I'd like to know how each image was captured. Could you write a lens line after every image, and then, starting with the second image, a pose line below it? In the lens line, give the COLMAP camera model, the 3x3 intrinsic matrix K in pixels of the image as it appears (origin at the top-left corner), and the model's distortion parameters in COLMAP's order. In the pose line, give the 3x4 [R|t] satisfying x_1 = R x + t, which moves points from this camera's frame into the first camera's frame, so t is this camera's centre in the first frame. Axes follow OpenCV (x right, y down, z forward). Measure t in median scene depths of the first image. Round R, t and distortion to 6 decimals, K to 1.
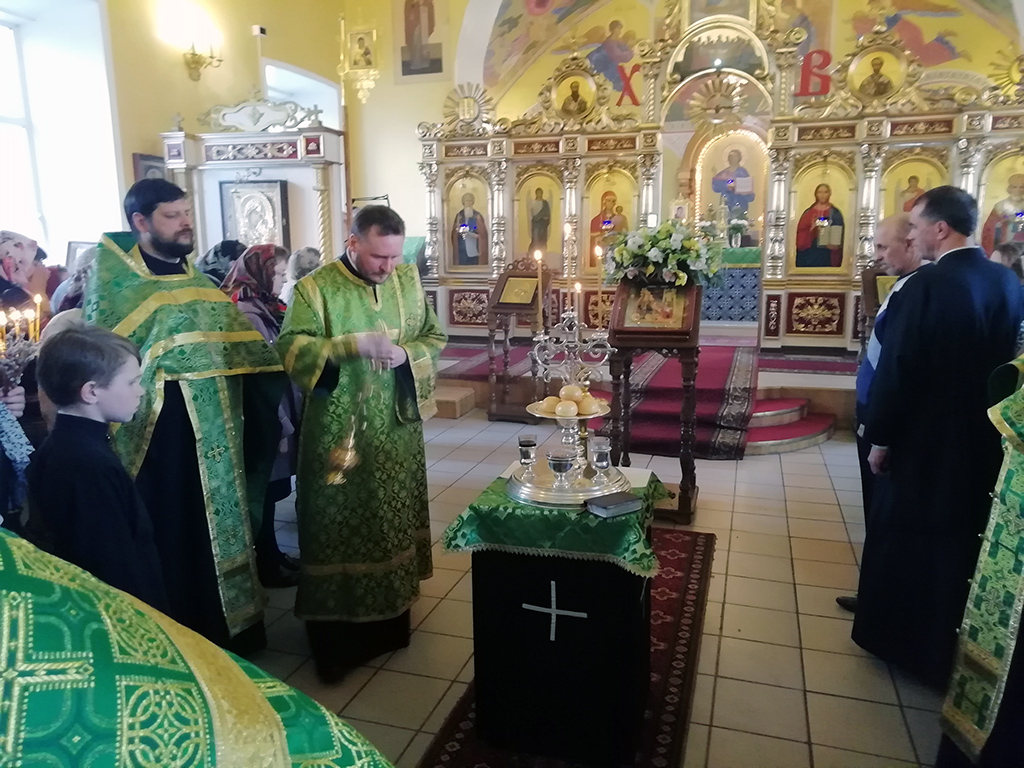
lens RADIAL K [[765.8, 0, 512.0], [0, 765.8, 384.0], [0, 0, 1]] dist [0.009132, 0.002891]
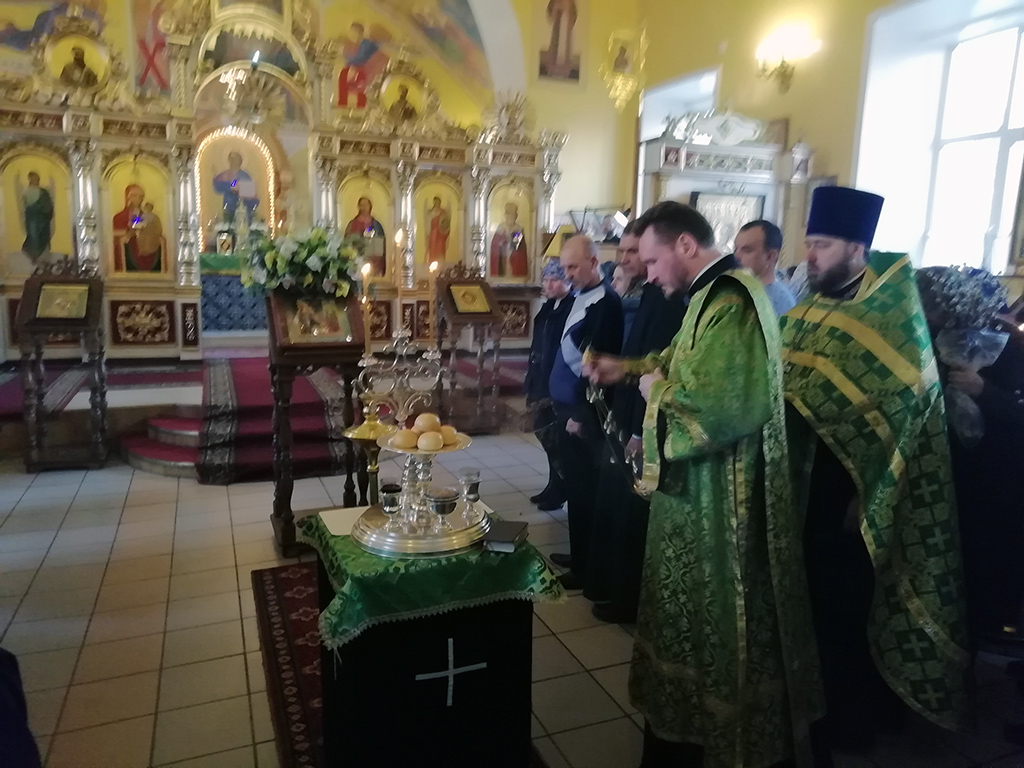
lens RADIAL K [[765.8, 0, 512.0], [0, 765.8, 384.0], [0, 0, 1]] dist [0.009132, 0.002891]
pose [[0.750098, -0.081047, 0.656341, -0.151374], [0.085538, 0.996015, 0.025234, -0.016527], [-0.655771, 0.037214, 0.754042, 0.095654]]
